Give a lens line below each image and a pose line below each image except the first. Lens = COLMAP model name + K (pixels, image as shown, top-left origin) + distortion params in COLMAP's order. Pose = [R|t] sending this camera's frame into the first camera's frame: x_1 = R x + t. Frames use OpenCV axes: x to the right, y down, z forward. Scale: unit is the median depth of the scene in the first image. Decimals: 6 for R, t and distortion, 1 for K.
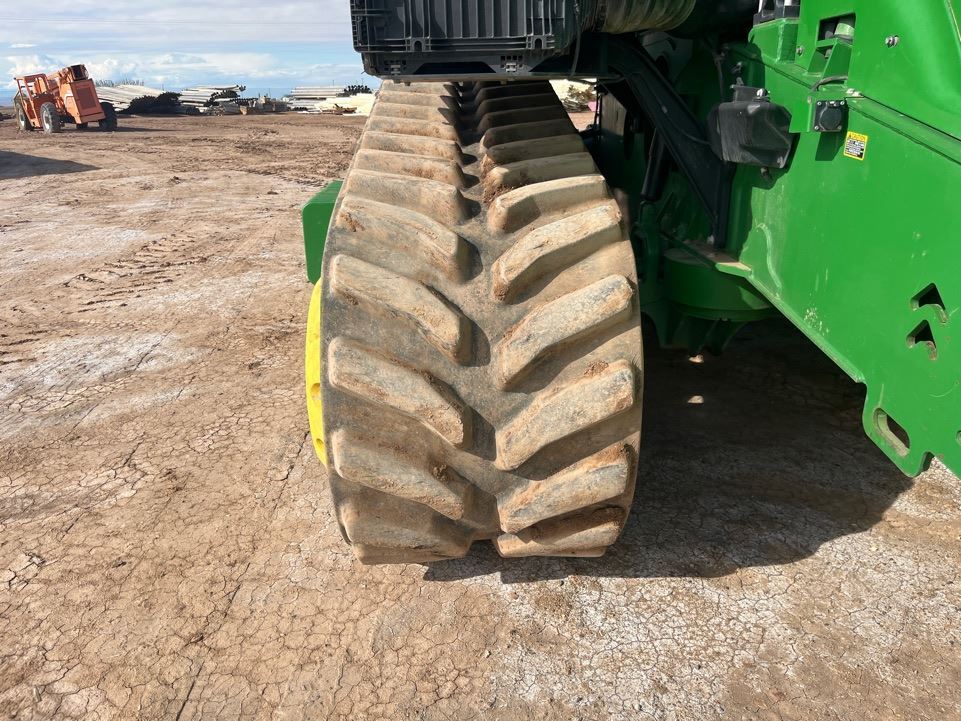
lens RADIAL K [[728.9, 0, 483.1], [0, 728.9, 355.2], [0, 0, 1]] dist [0.066828, -0.091676]
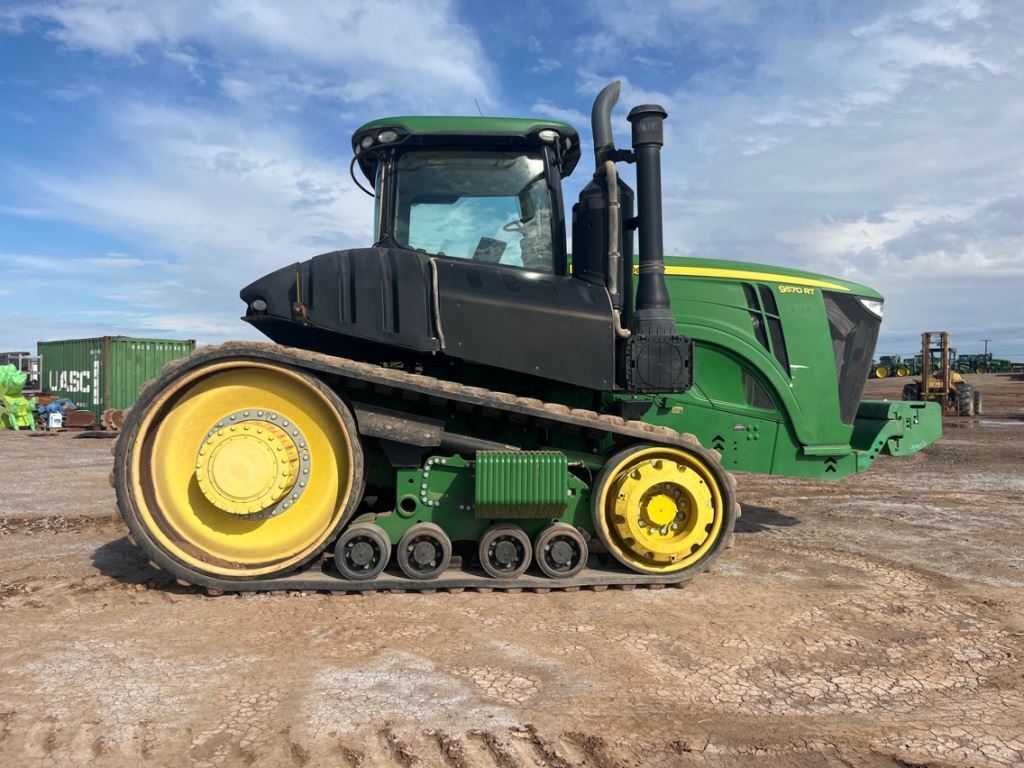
lens RADIAL K [[776.6, 0, 514.7], [0, 776.6, 378.3], [0, 0, 1]] dist [0.066828, -0.091676]
pose [[-0.038720, 0.016662, 0.999111, -1.415103], [0.338557, 0.940942, -0.002571, -0.283209], [-0.940149, 0.338157, -0.042074, 0.755096]]
